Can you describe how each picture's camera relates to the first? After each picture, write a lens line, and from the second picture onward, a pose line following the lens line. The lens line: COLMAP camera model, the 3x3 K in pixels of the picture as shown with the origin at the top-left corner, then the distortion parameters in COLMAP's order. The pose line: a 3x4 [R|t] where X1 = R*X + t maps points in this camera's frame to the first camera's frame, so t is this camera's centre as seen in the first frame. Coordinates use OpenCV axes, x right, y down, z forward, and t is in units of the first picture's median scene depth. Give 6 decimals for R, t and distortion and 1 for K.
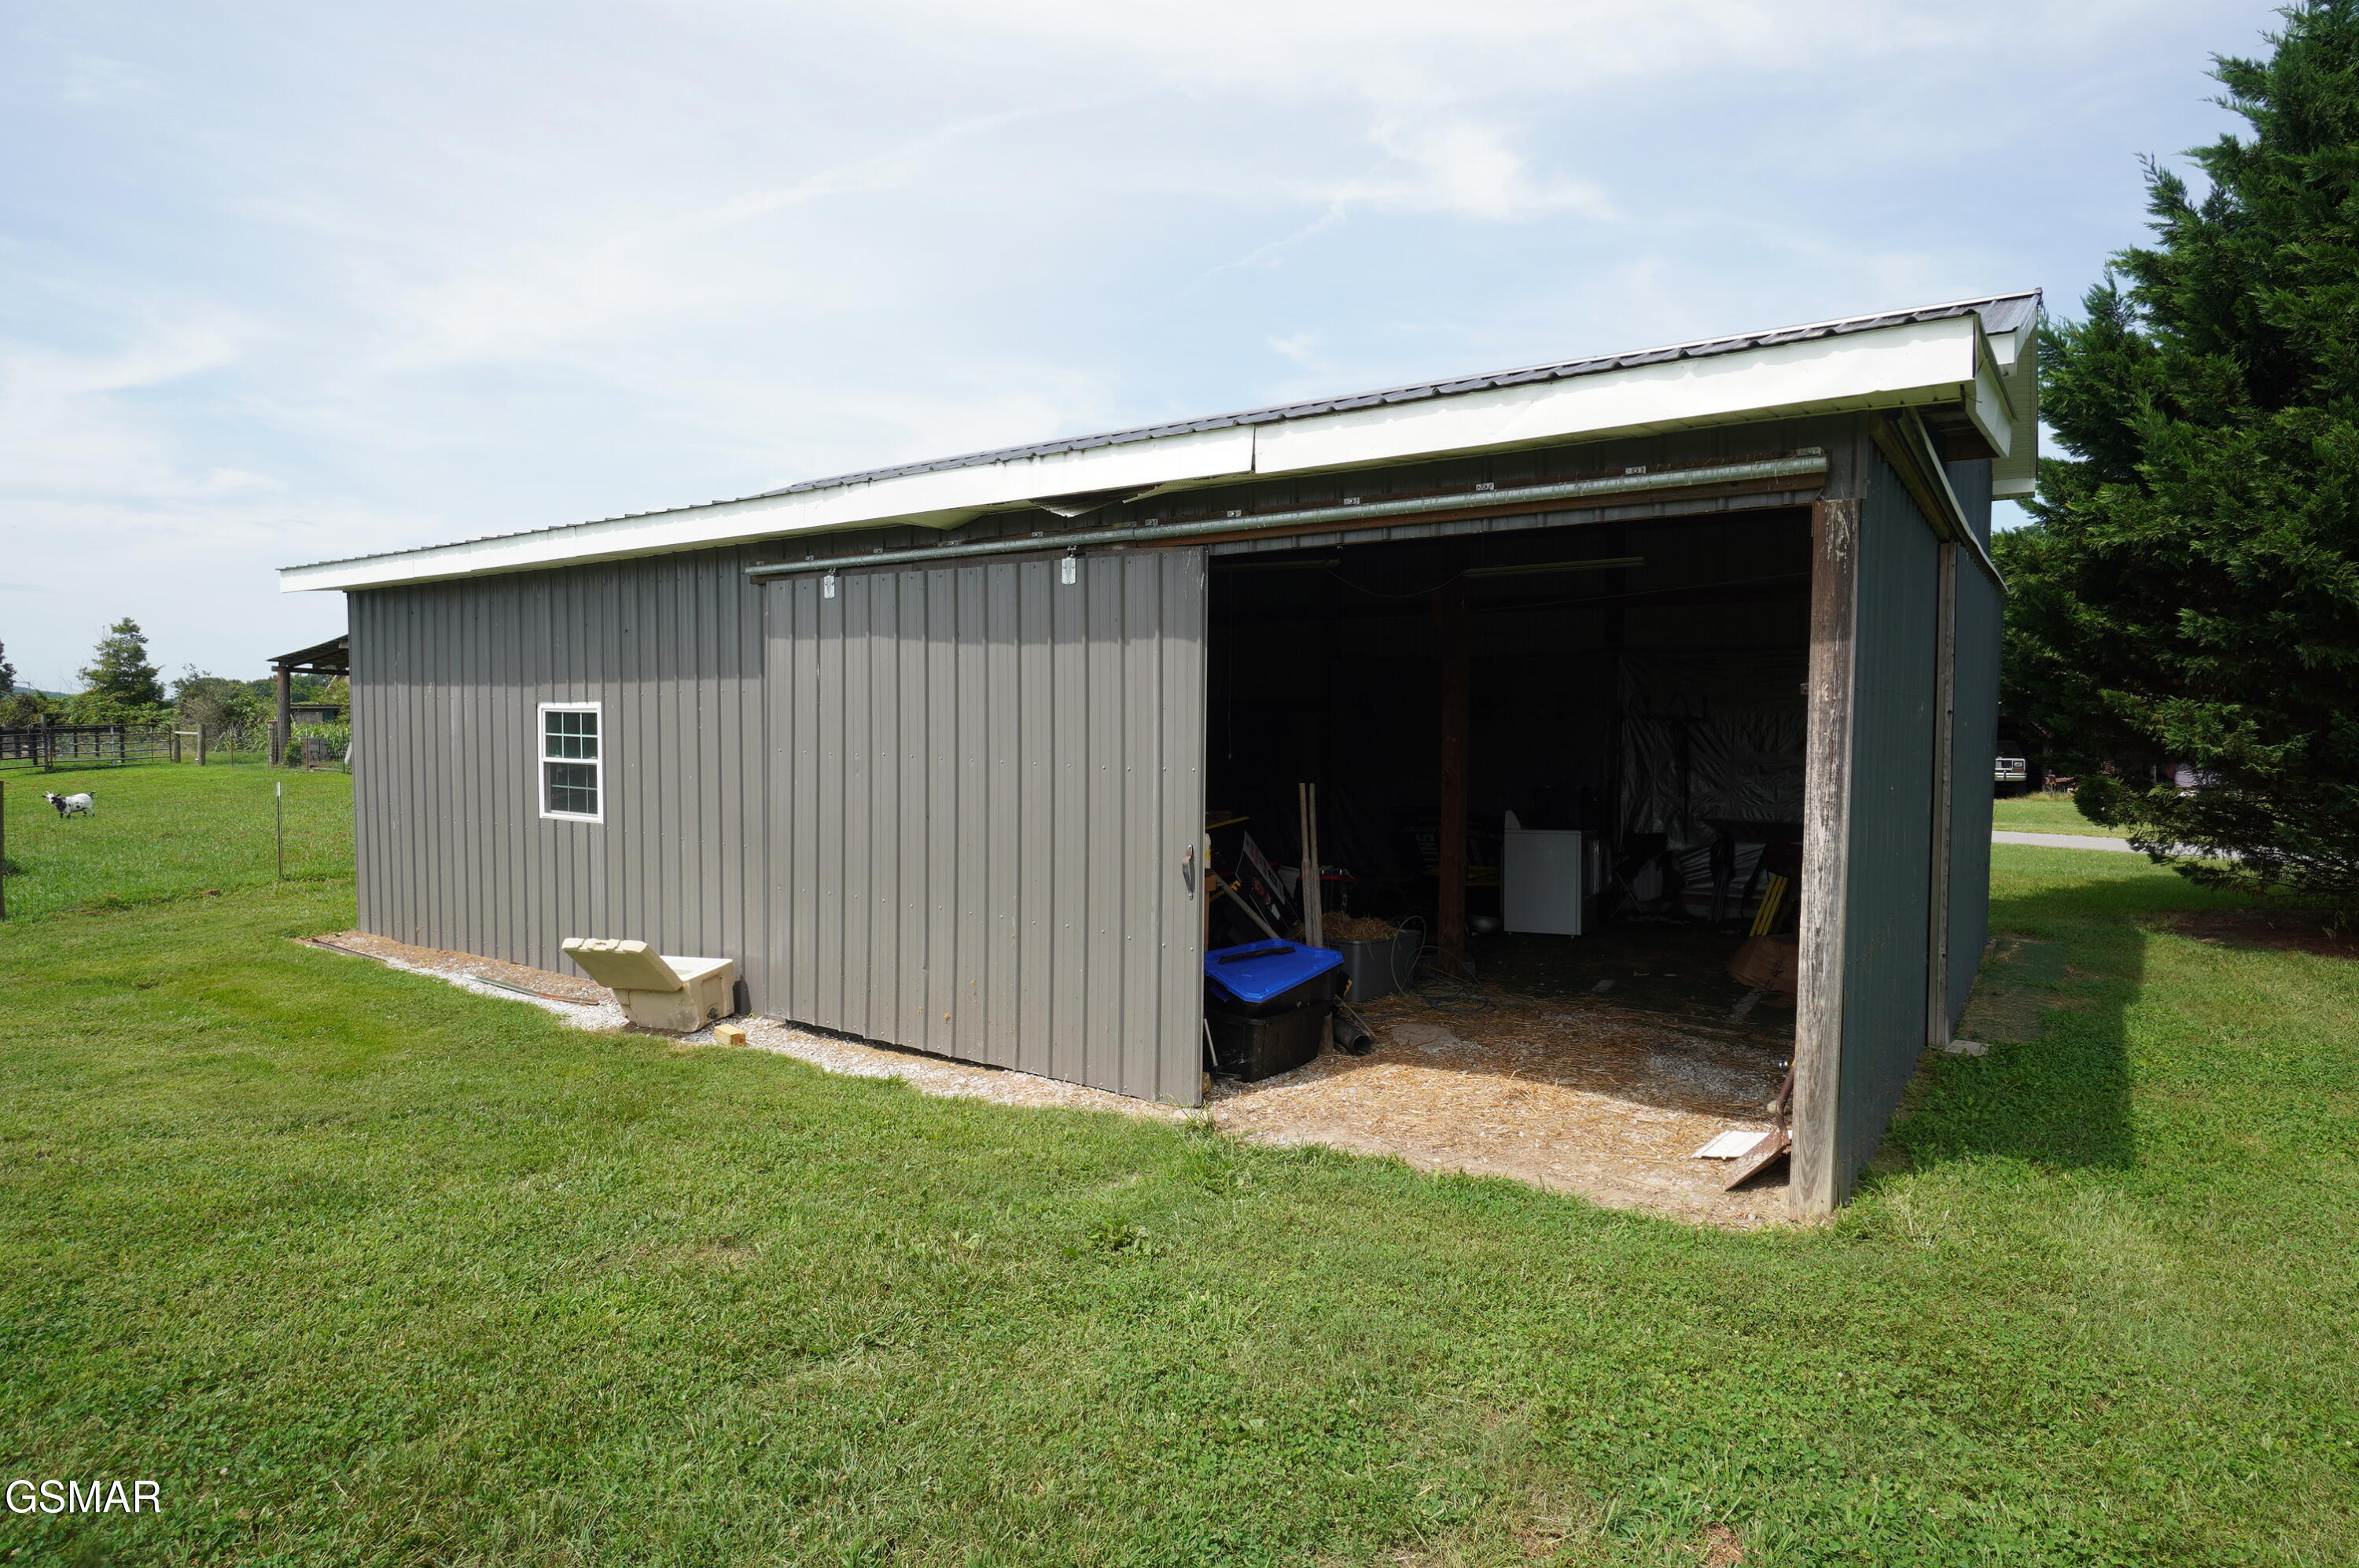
lens RADIAL K [[1270.9, 0, 1176.4], [0, 1270.9, 801.7], [0, 0, 1]] dist [0.003550, 0.002357]
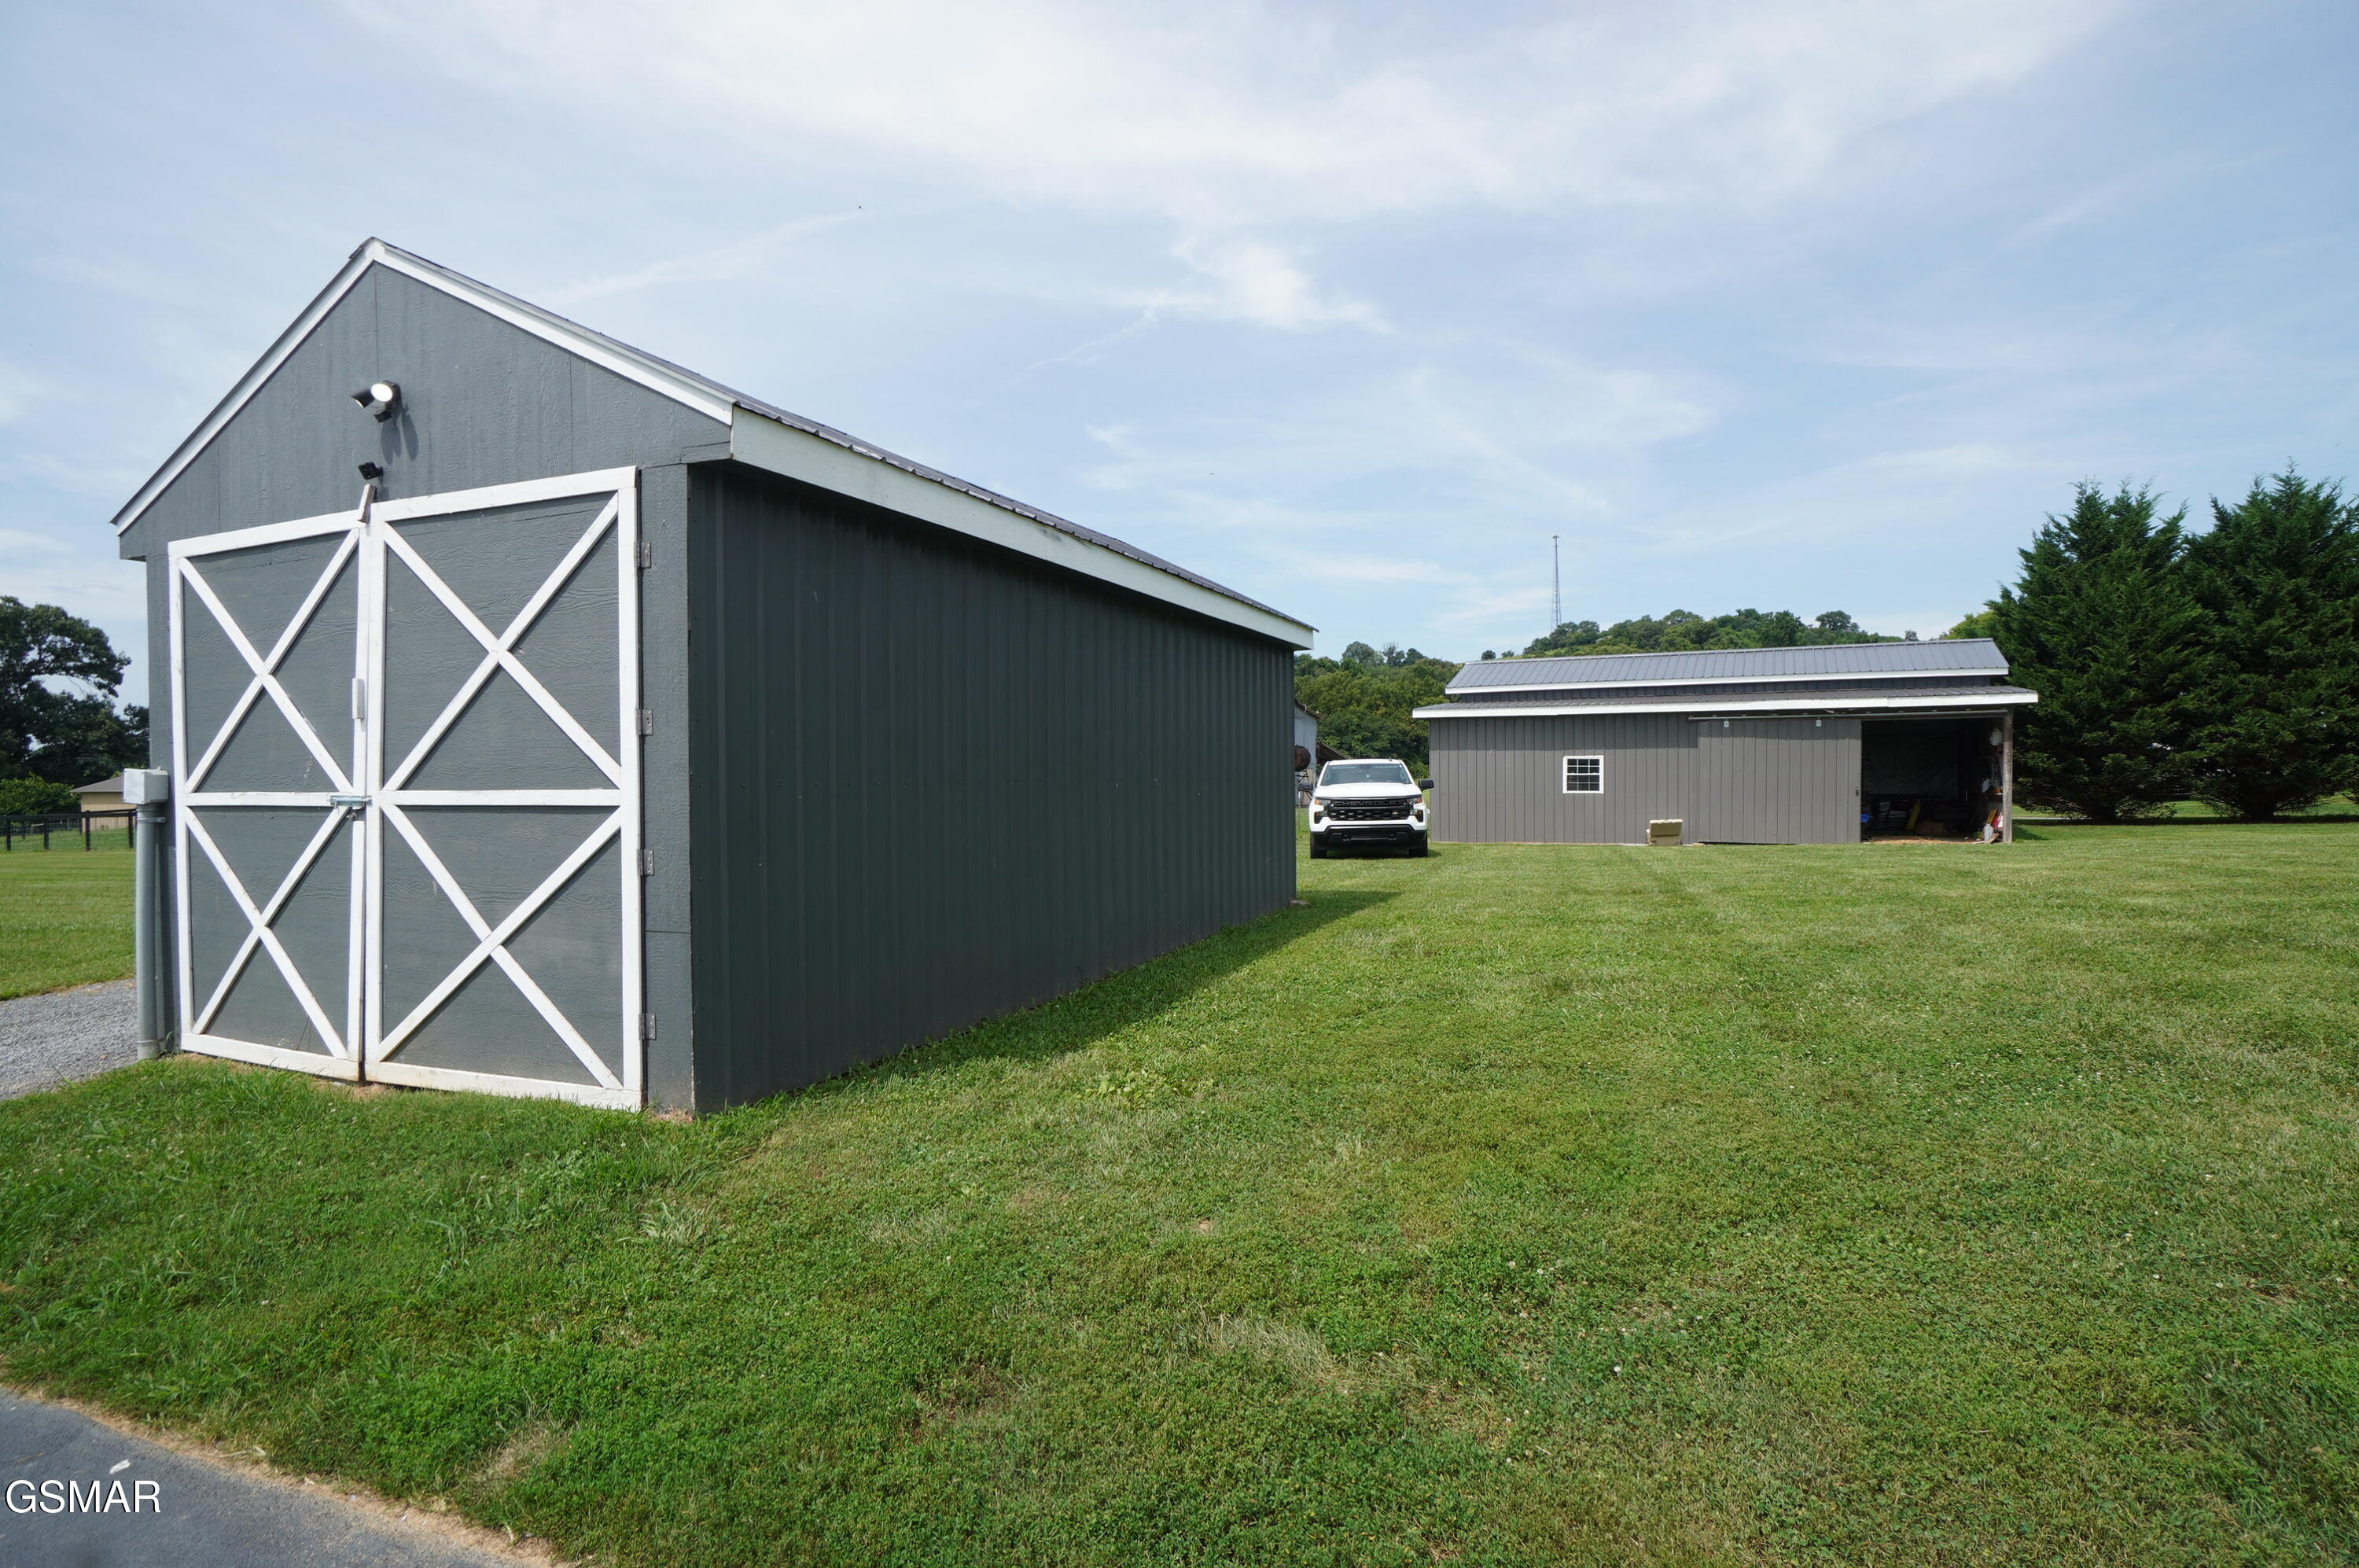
lens RADIAL K [[1198.0, 0, 1154.3], [0, 1198.0, 802.5], [0, 0, 1]] dist [-0.026680, 0.011650]
pose [[0.991440, -0.014002, 0.129810, -1.889537], [0.019517, 0.998955, -0.041316, 0.138326], [-0.129095, 0.043496, 0.990678, -1.788545]]
